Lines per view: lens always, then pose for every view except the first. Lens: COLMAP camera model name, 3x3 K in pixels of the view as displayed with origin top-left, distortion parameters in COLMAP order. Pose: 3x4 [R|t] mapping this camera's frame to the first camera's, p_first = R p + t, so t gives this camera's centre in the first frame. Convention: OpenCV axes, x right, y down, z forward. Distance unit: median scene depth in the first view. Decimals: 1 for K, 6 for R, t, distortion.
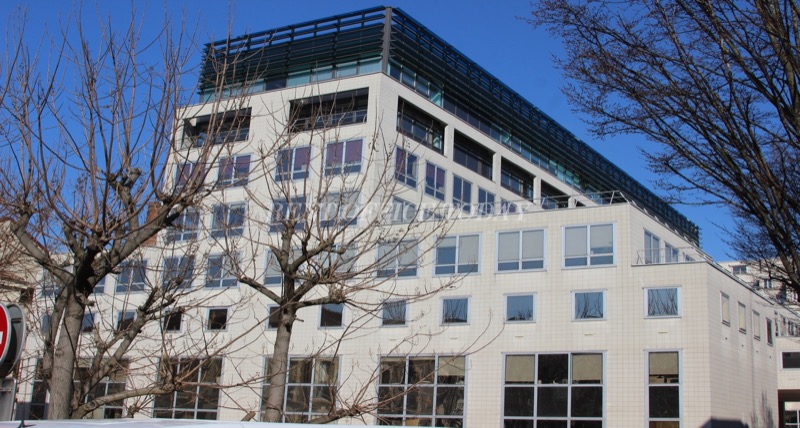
lens RADIAL K [[1001.3, 0, 400.0], [0, 1001.3, 214.0], [0, 0, 1]] dist [-0.193518, -0.016159]
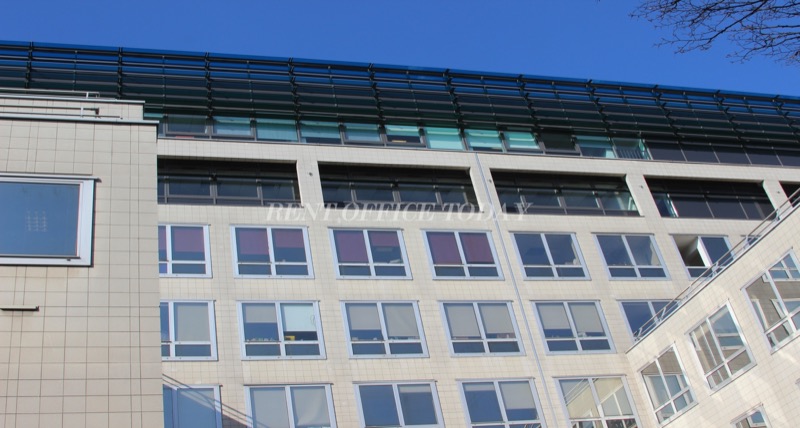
lens RADIAL K [[1001.3, 0, 400.0], [0, 1001.3, 214.0], [0, 0, 1]] dist [-0.193518, -0.016159]
pose [[0.770540, -0.449511, -0.451893, 0.225451], [0.339832, 0.889527, -0.305378, 0.092797], [0.539242, 0.081739, 0.838175, 0.331866]]
